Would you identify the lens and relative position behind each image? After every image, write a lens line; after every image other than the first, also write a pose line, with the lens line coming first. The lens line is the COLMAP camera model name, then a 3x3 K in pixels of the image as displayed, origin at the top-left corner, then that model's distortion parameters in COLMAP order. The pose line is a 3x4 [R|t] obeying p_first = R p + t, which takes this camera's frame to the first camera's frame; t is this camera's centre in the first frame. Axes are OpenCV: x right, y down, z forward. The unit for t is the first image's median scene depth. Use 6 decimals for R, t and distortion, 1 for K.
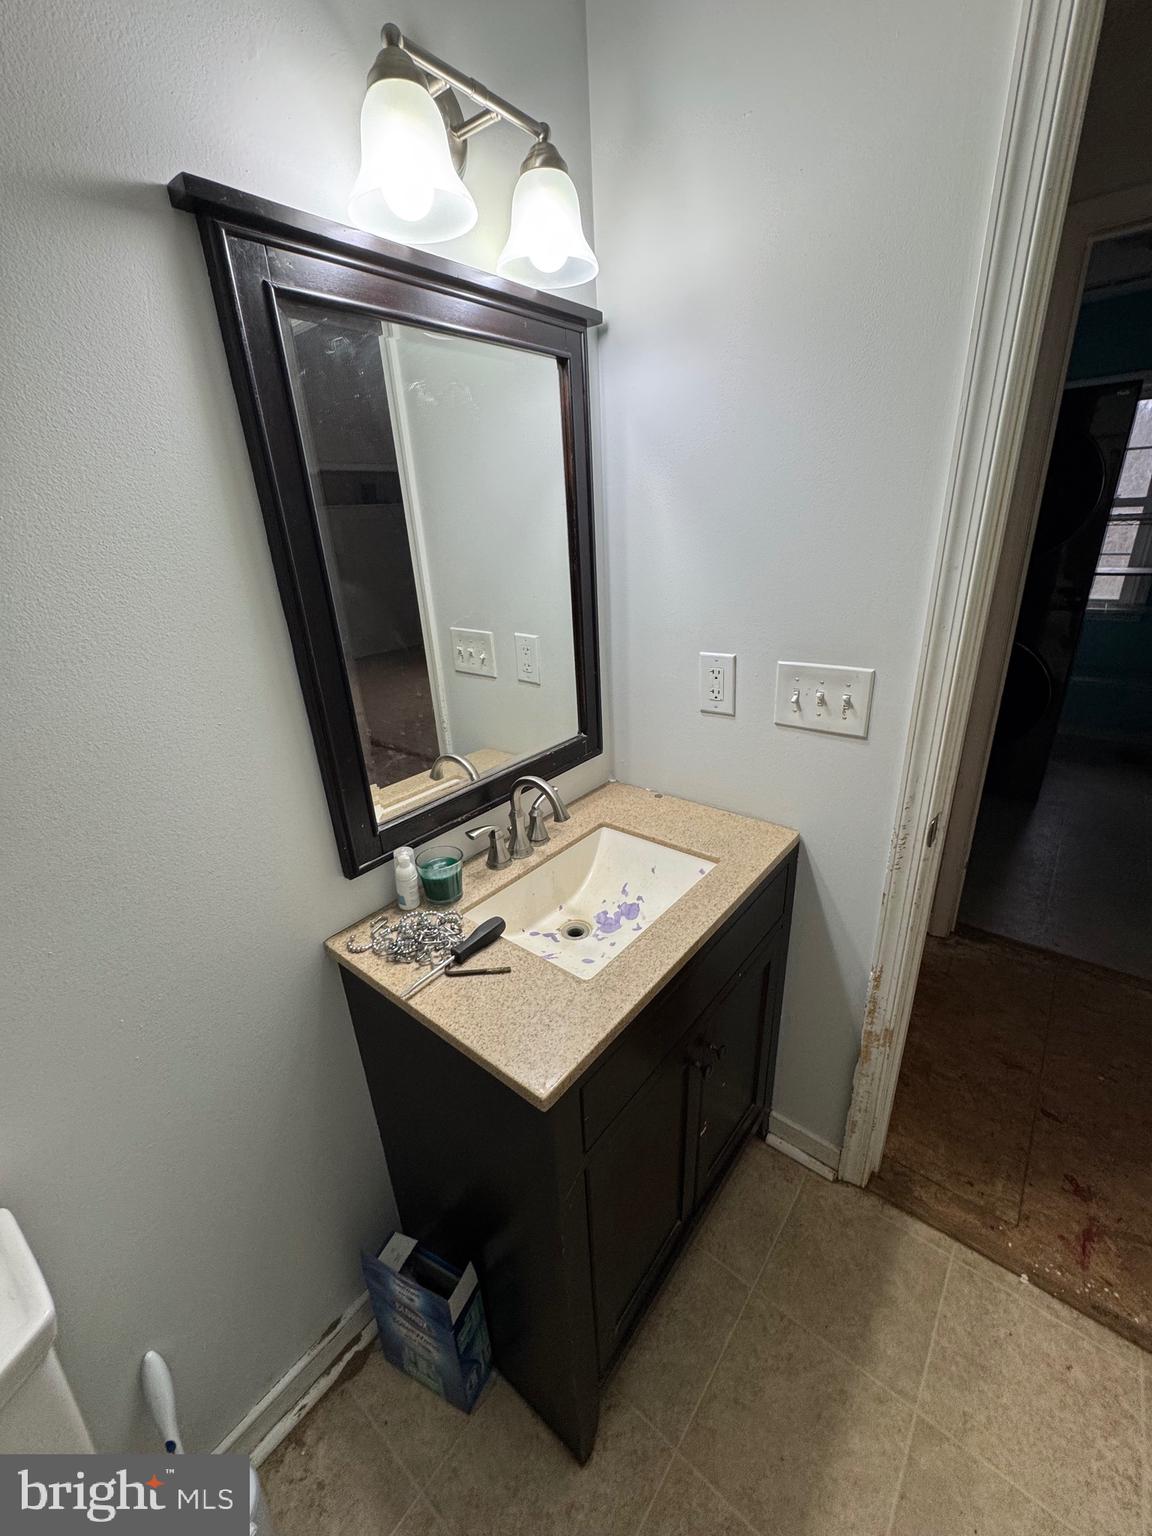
lens RADIAL K [[609.7, 0, 572.3], [0, 609.7, 764.8], [0, 0, 1]] dist [-0.004373, 0.000650]
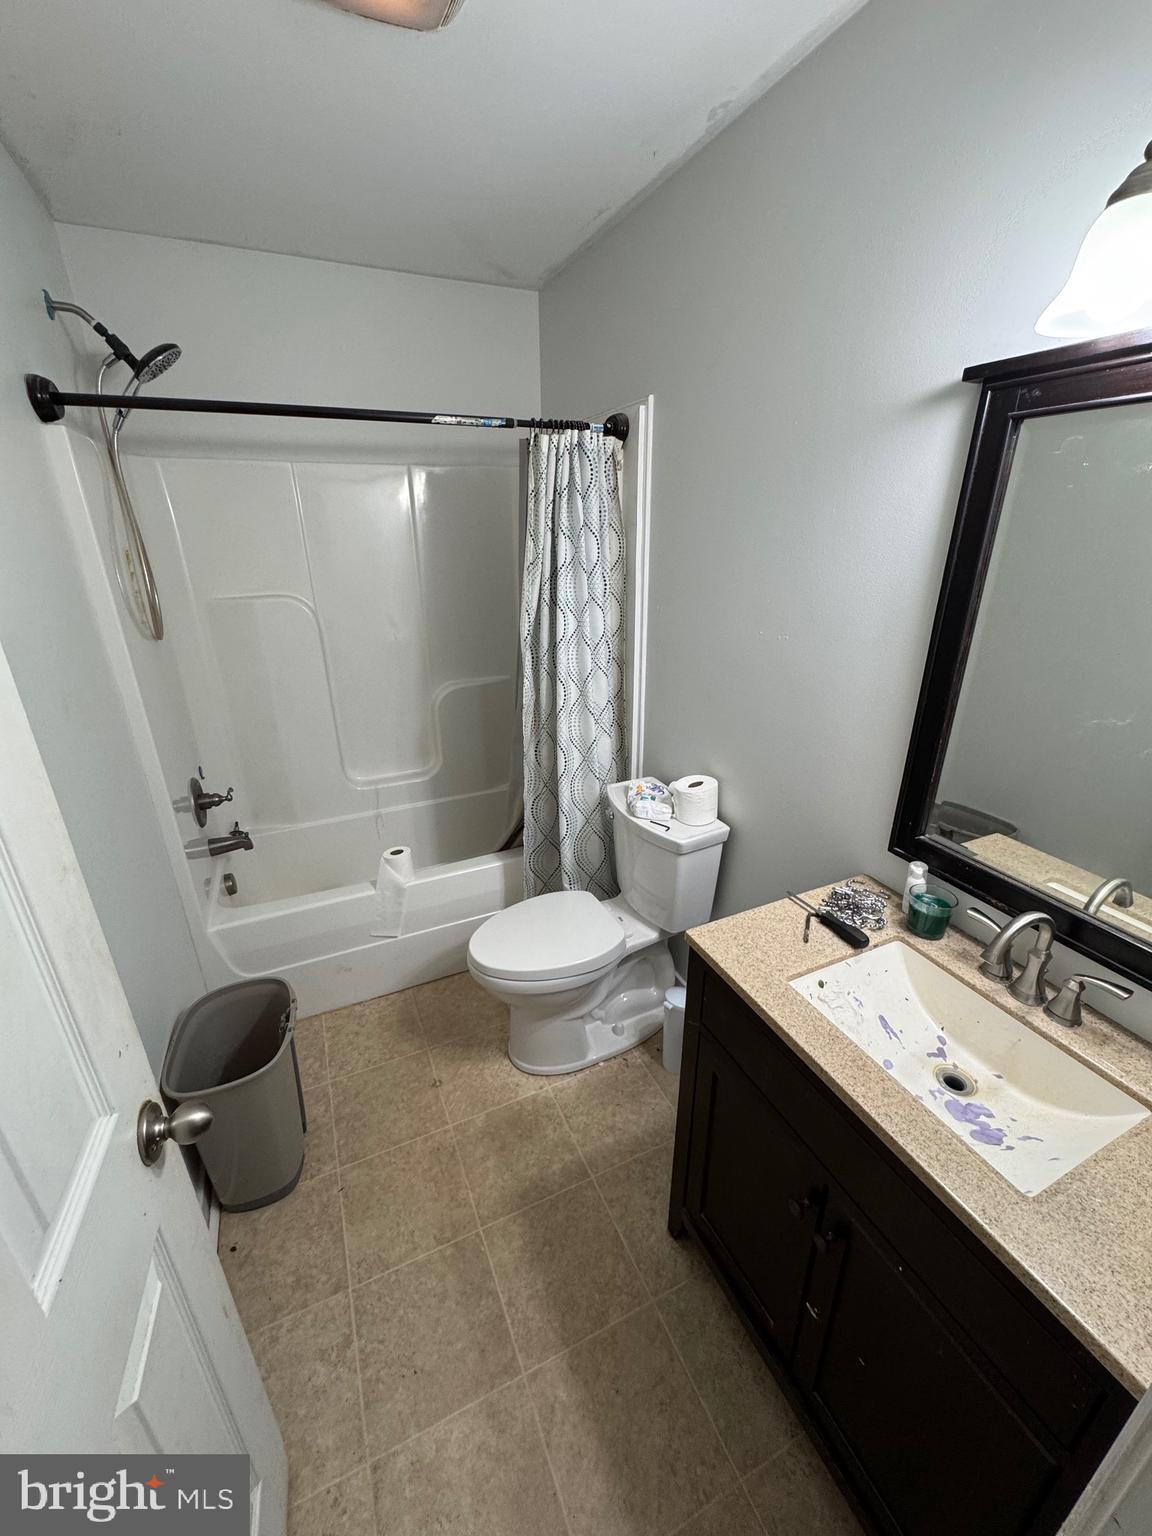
lens RADIAL K [[609.7, 0, 575.4], [0, 609.7, 767.9], [0, 0, 1]] dist [-0.004373, 0.000650]
pose [[-0.439857, 0.380004, -0.813709, 0.792798], [-0.307797, 0.787400, 0.534100, -0.378379], [0.843675, 0.485384, -0.229379, 0.550545]]
